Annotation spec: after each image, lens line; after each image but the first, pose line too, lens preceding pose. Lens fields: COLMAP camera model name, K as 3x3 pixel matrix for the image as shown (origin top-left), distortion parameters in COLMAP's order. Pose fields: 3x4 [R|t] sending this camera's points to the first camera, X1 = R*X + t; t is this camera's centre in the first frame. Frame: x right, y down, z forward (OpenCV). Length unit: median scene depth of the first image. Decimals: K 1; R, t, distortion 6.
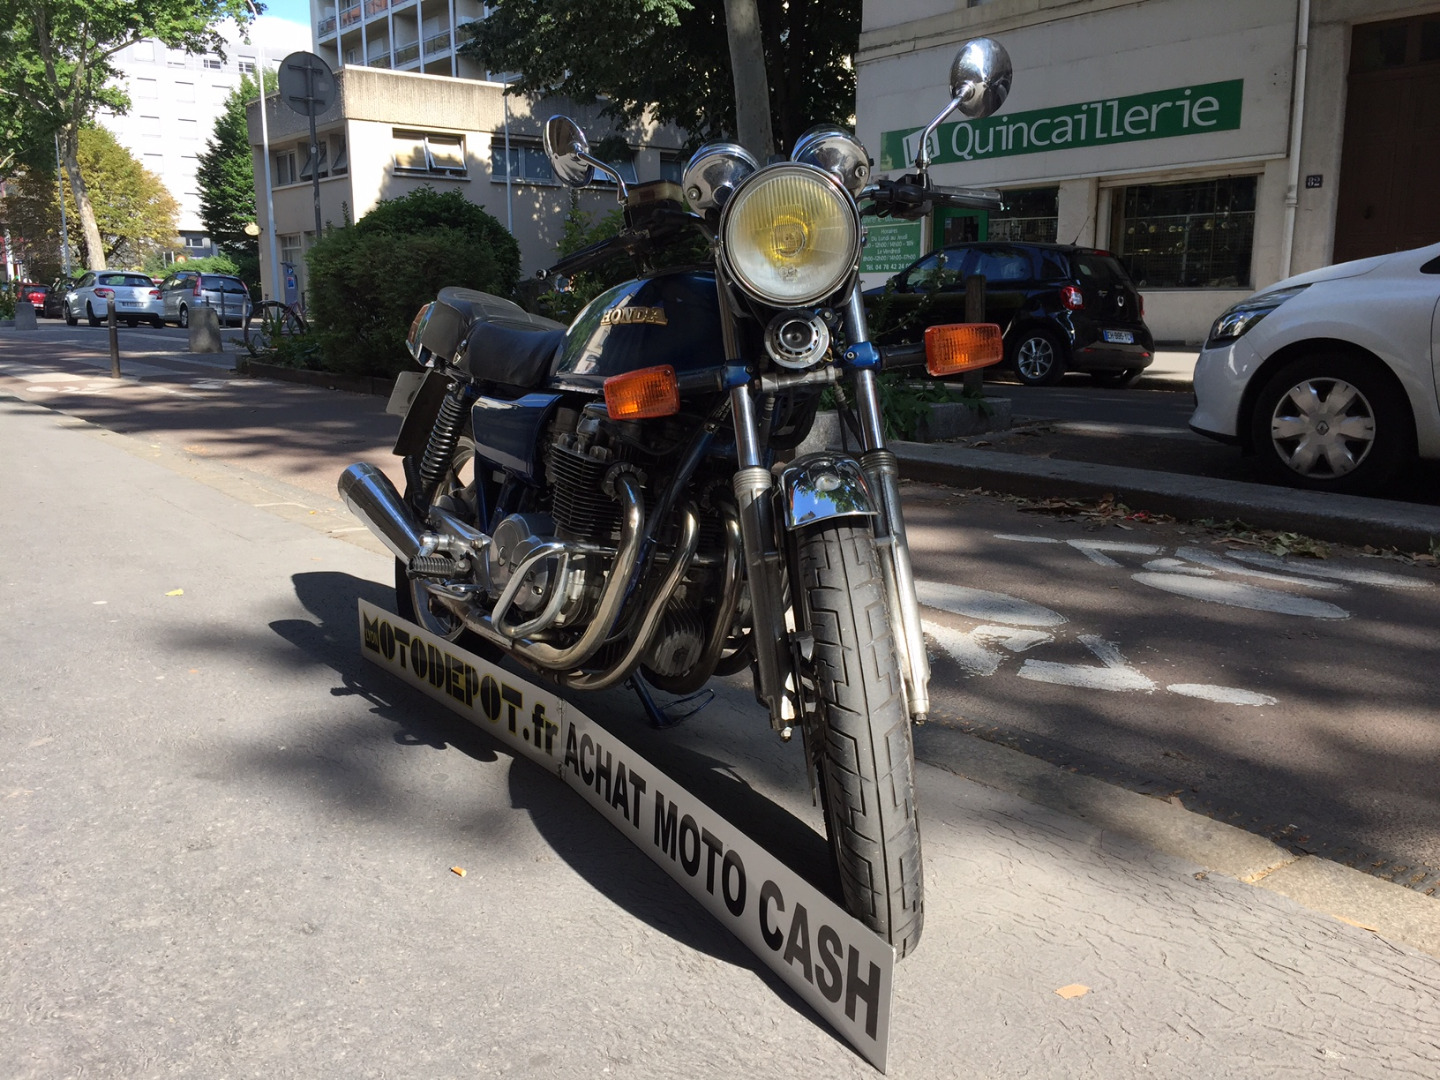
lens RADIAL K [[1215.4, 0, 713.7], [0, 1215.4, 539.2], [0, 0, 1]] dist [0.044019, -0.040153]
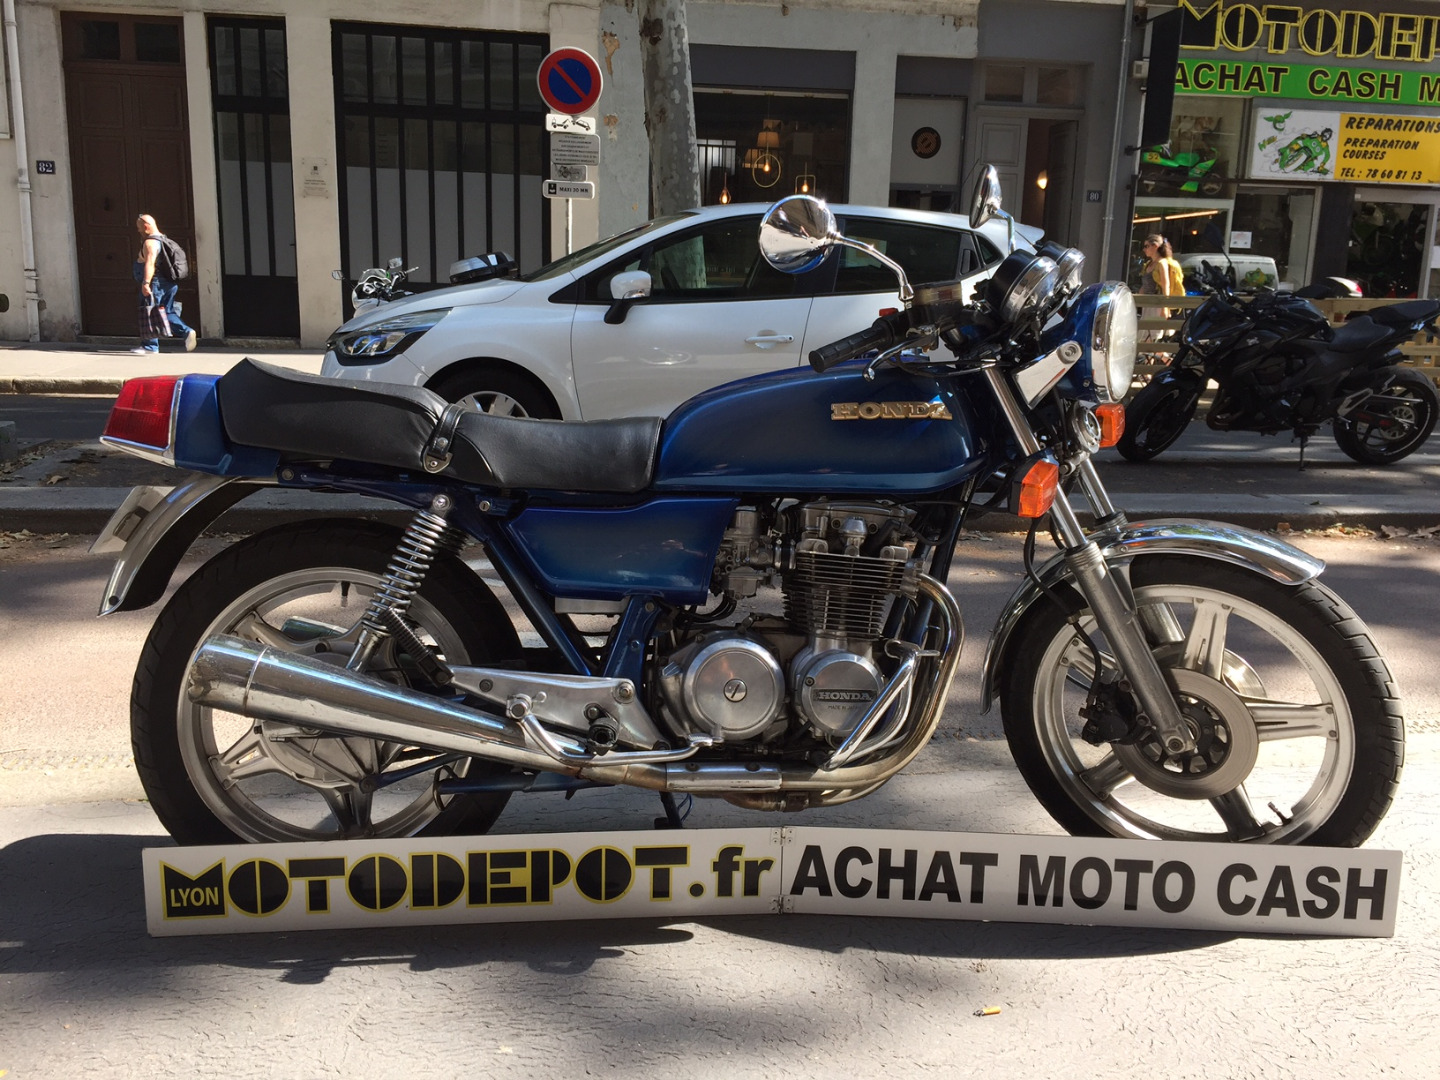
lens RADIAL K [[1215.4, 0, 714.6], [0, 1215.4, 538.8], [0, 0, 1]] dist [0.044019, -0.040153]
pose [[0.508422, -0.154420, 0.847149, -0.912524], [0.140570, 0.985476, 0.095271, -0.179822], [-0.849557, 0.070646, 0.522745, 0.565624]]
